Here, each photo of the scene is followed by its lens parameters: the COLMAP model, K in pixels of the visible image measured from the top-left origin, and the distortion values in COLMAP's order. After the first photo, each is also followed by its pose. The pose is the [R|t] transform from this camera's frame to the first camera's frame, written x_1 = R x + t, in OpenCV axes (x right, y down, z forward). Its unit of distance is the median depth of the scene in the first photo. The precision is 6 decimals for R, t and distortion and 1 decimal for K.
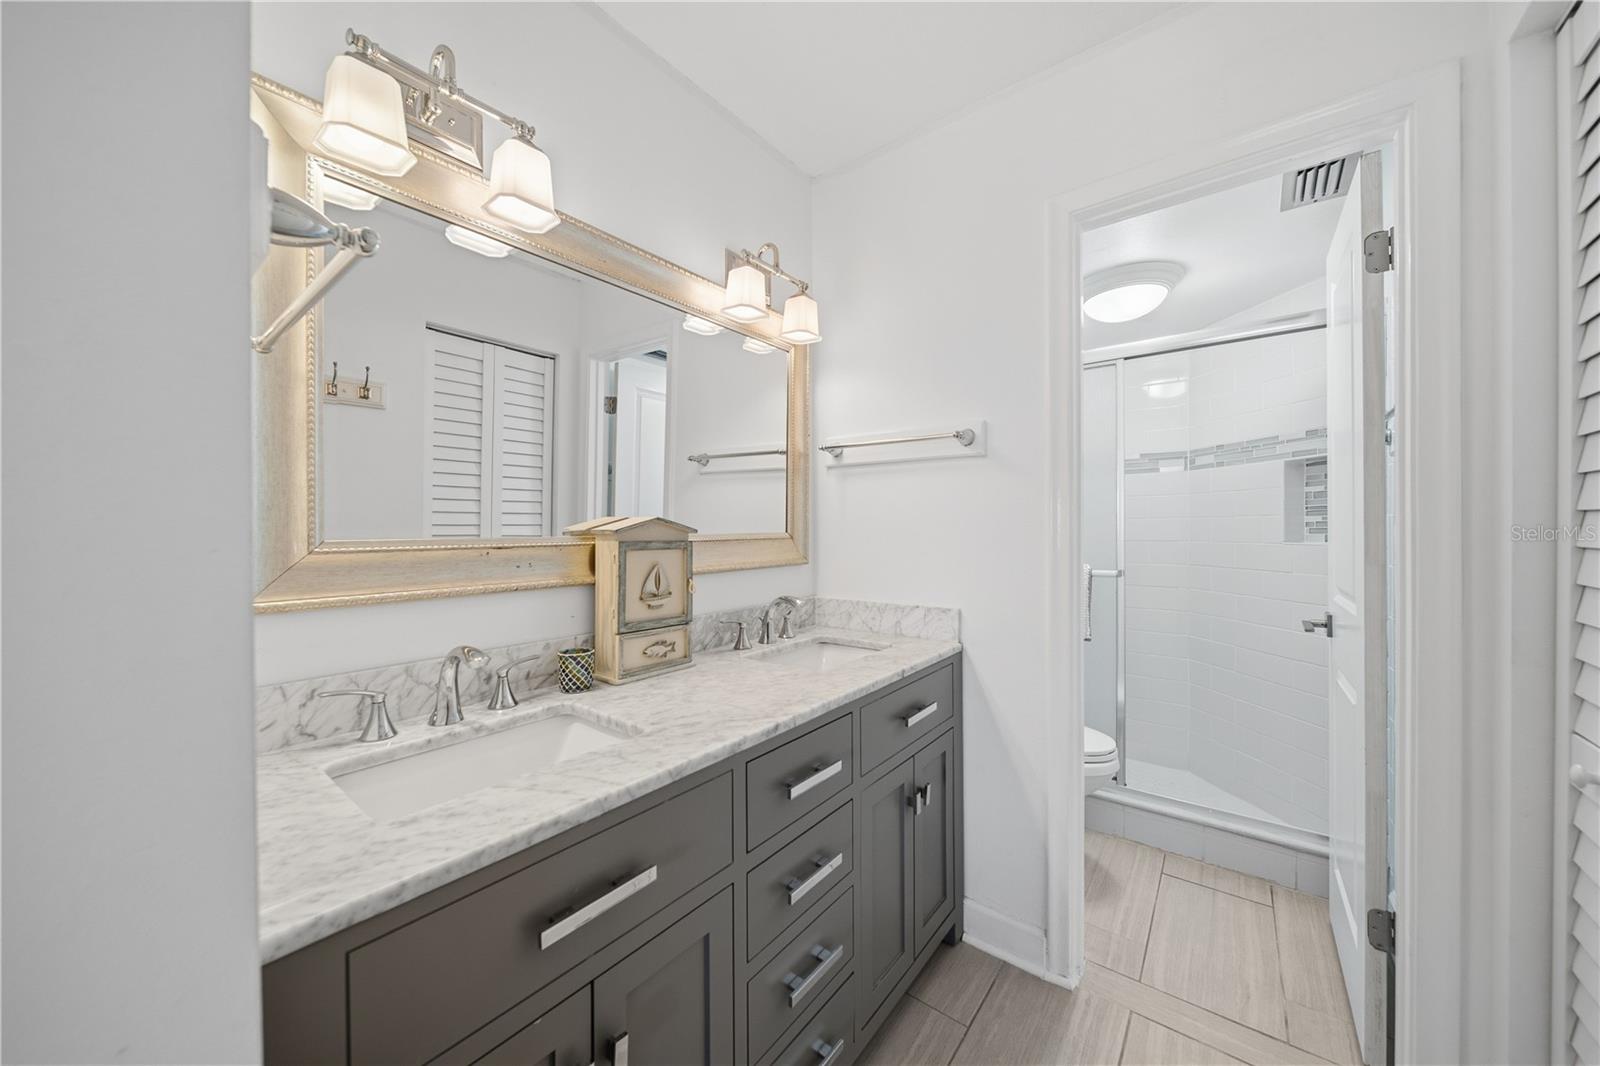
lens RADIAL K [[565.3, 0, 800.0], [0, 565.3, 533.0], [0, 0, 1]] dist [0.000207, -0.000091]
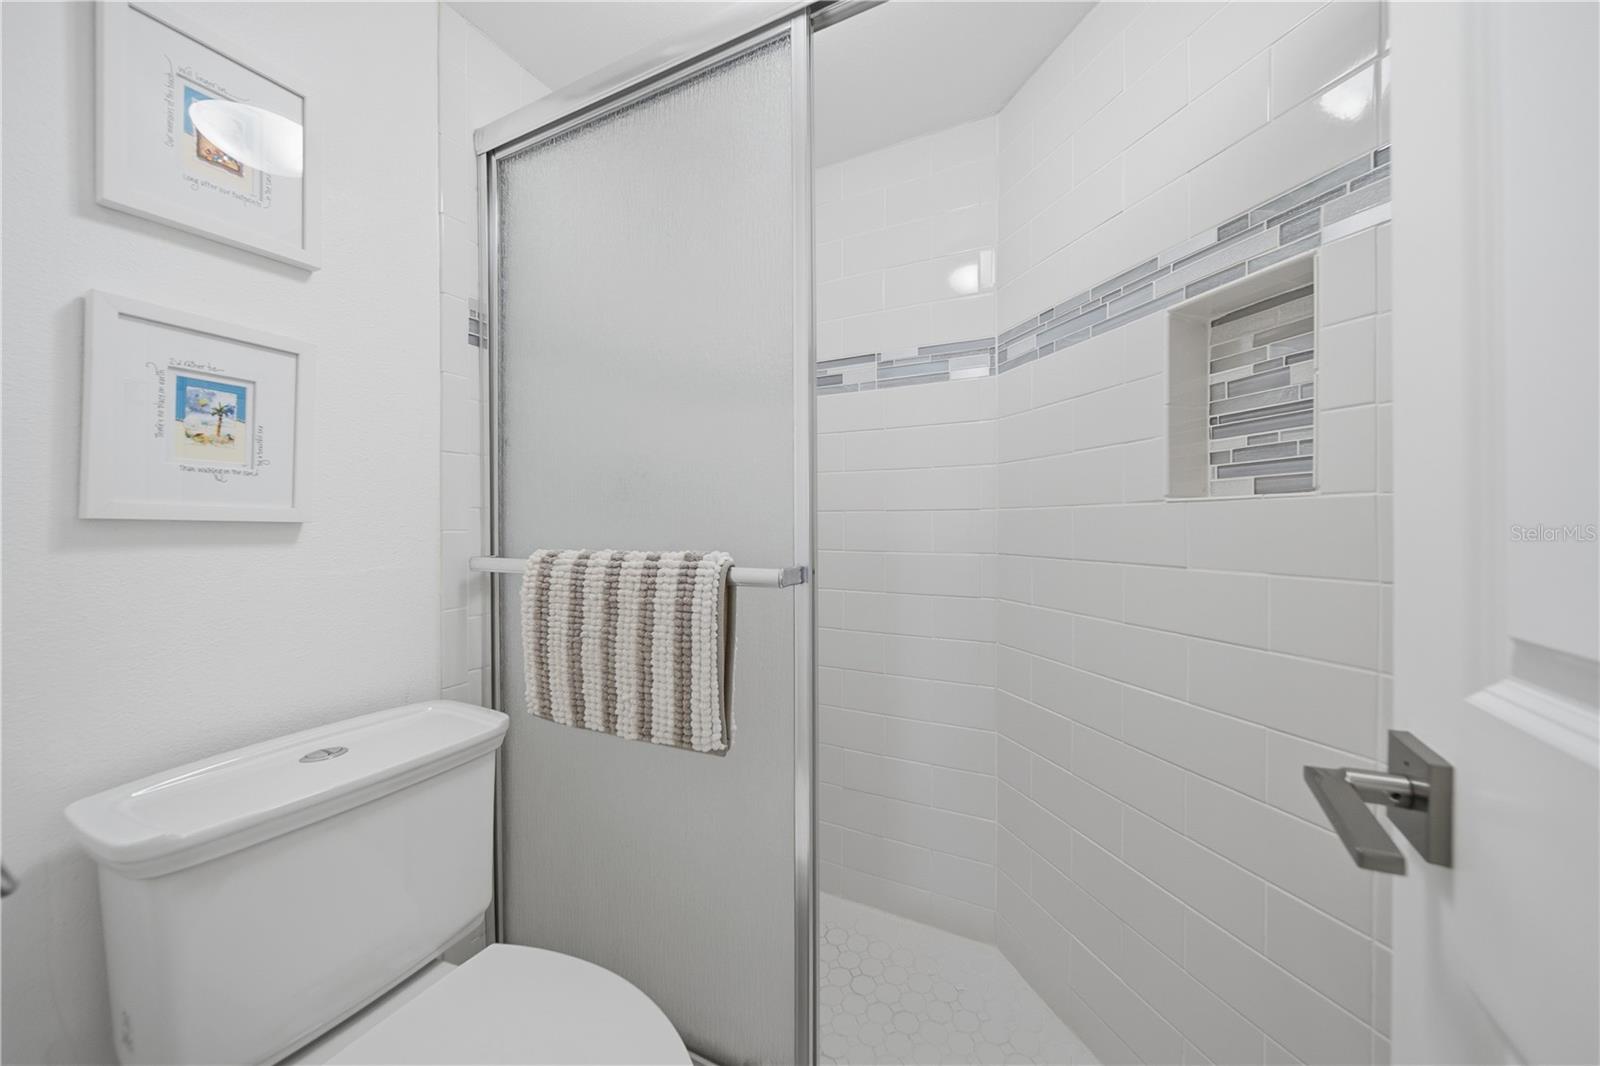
lens RADIAL K [[574.4, 0, 797.6], [0, 574.4, 514.9], [0, 0, 1]] dist [-0.000384, -0.000113]
pose [[0.980447, 0.000135, 0.196781, 0.600290], [0.002443, 0.999914, -0.012856, 0.044724], [-0.196766, 0.013086, 0.980363, 0.768800]]
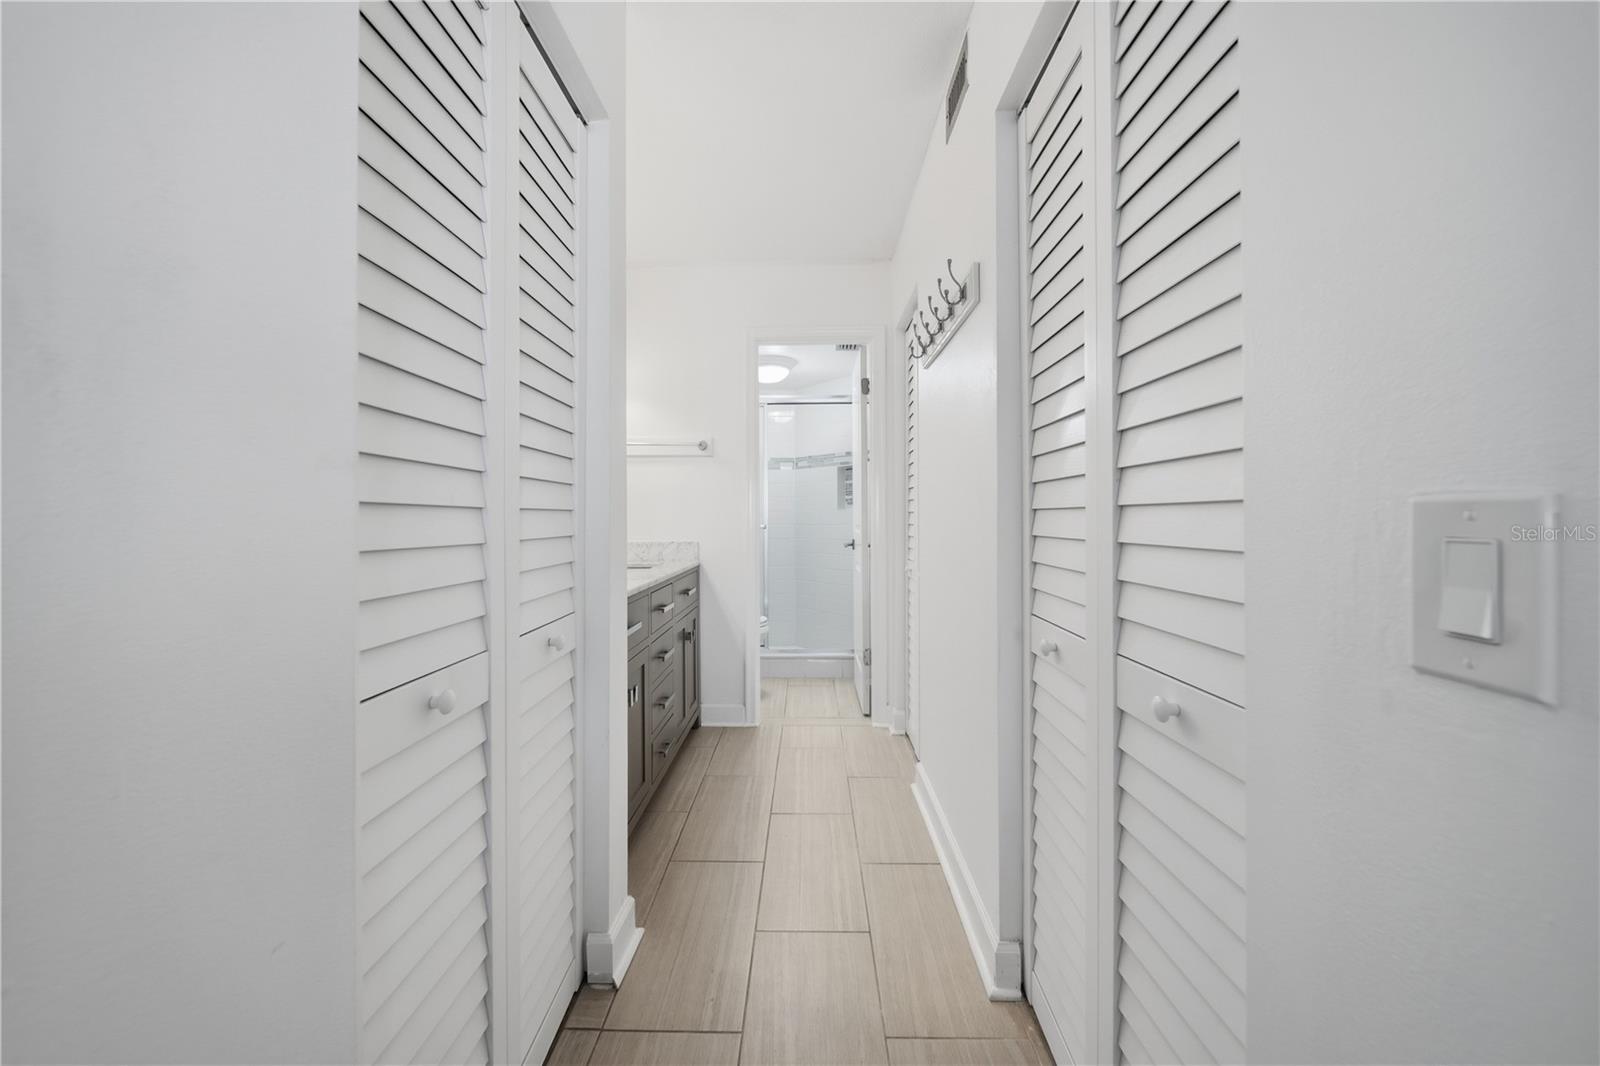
lens RADIAL K [[574.4, 0, 797.6], [0, 574.4, 514.9], [0, 0, 1]] dist [-0.000384, -0.000113]
pose [[0.803968, 0.001936, 0.594669, -0.513449], [0.003687, 0.999959, -0.008241, 0.063200], [-0.594661, 0.008818, 0.803928, -0.607430]]
